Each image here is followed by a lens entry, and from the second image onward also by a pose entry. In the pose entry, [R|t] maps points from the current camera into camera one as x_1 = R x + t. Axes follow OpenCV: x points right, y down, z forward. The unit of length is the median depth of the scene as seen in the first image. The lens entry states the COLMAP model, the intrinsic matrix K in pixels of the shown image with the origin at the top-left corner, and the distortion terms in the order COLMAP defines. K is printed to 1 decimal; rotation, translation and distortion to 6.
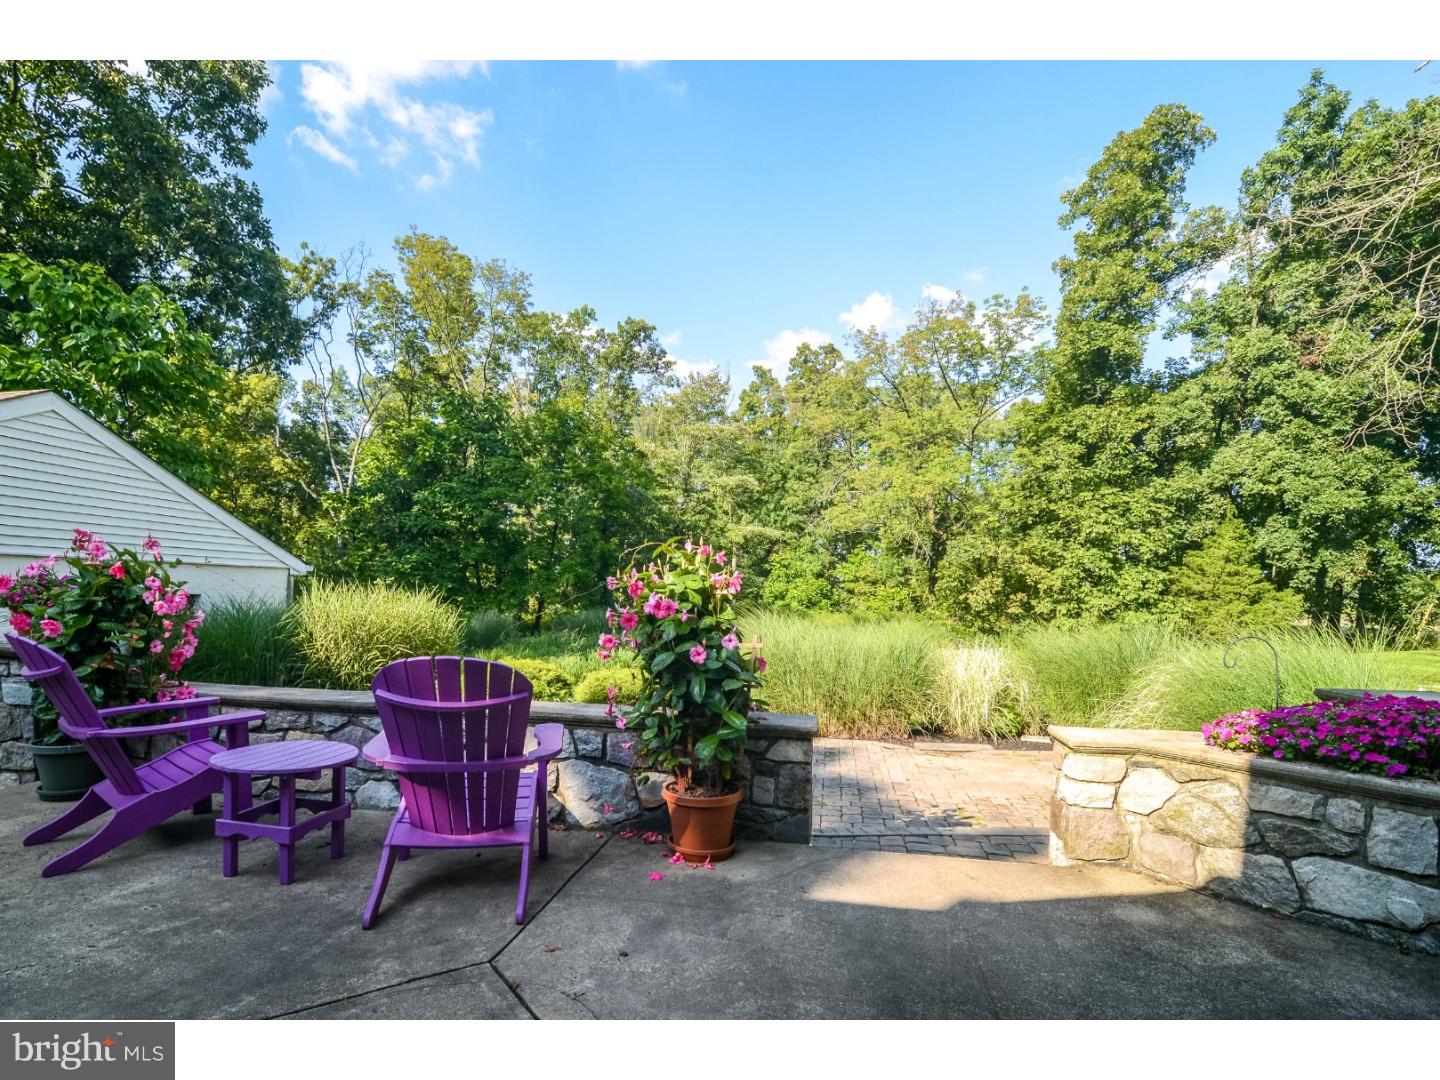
lens RADIAL K [[716.5, 0, 693.6], [0, 716.5, 620.6], [0, 0, 1]] dist [-0.016616, -0.004878]
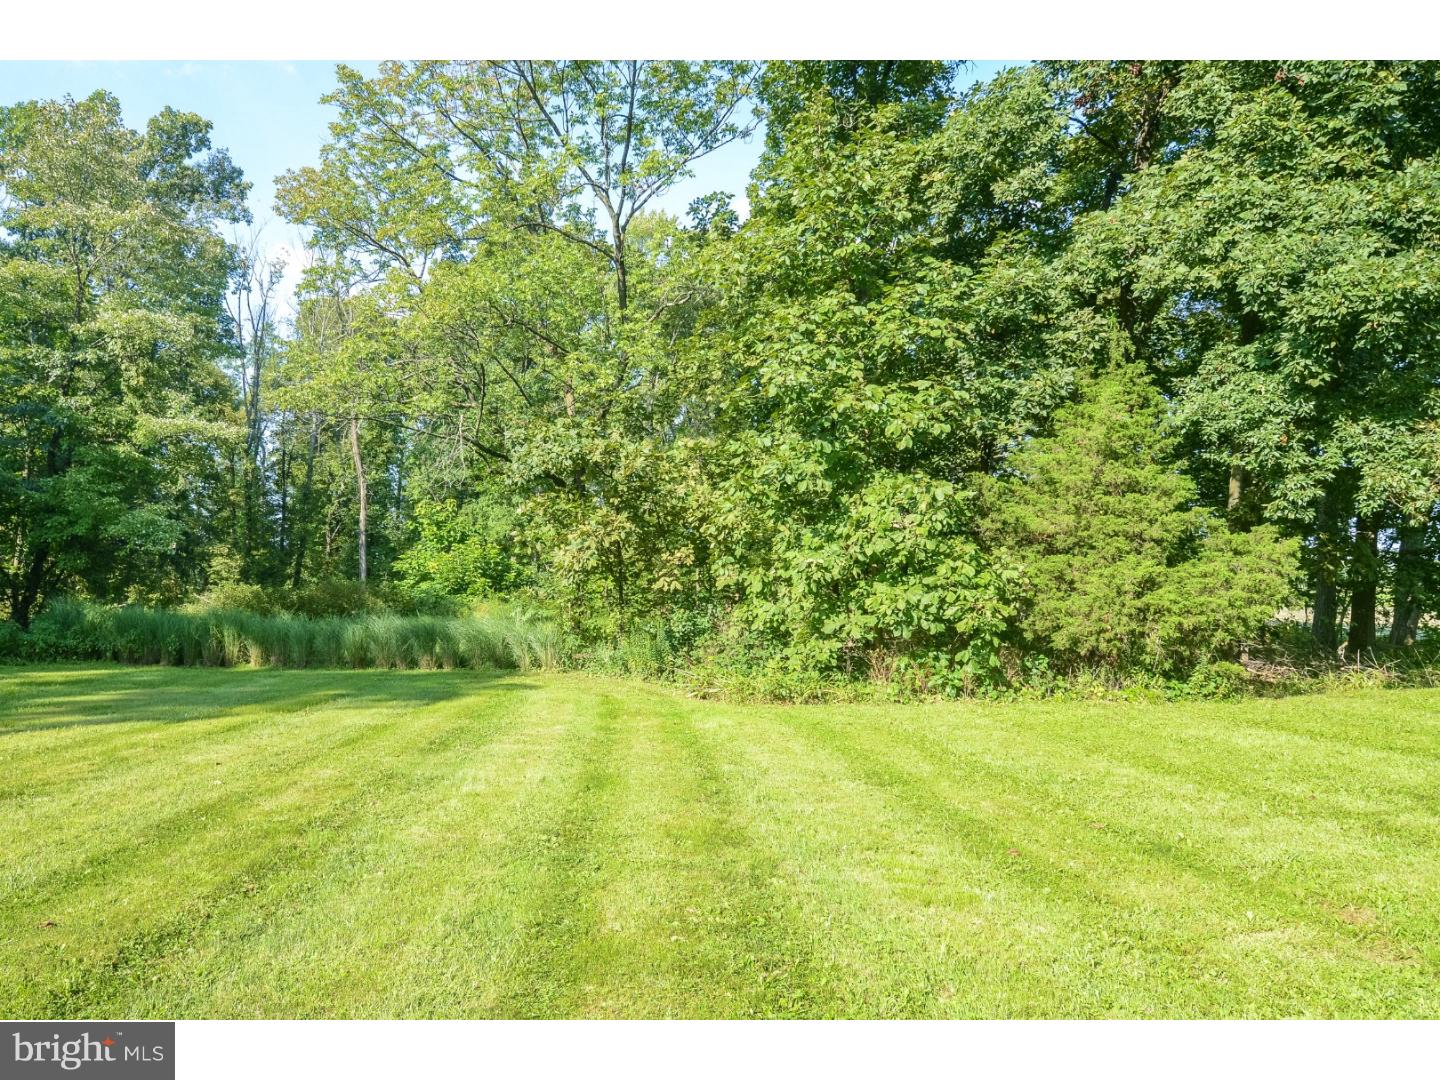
lens RADIAL K [[902.6, 0, 585.5], [0, 902.6, 554.4], [0, 0, 1]] dist [0.007491, -0.006733]
pose [[0.998892, 0.000949, 0.047061, 0.428974], [0.002075, 0.997936, -0.064176, 0.003593], [-0.047025, 0.064202, 0.996828, 0.501202]]
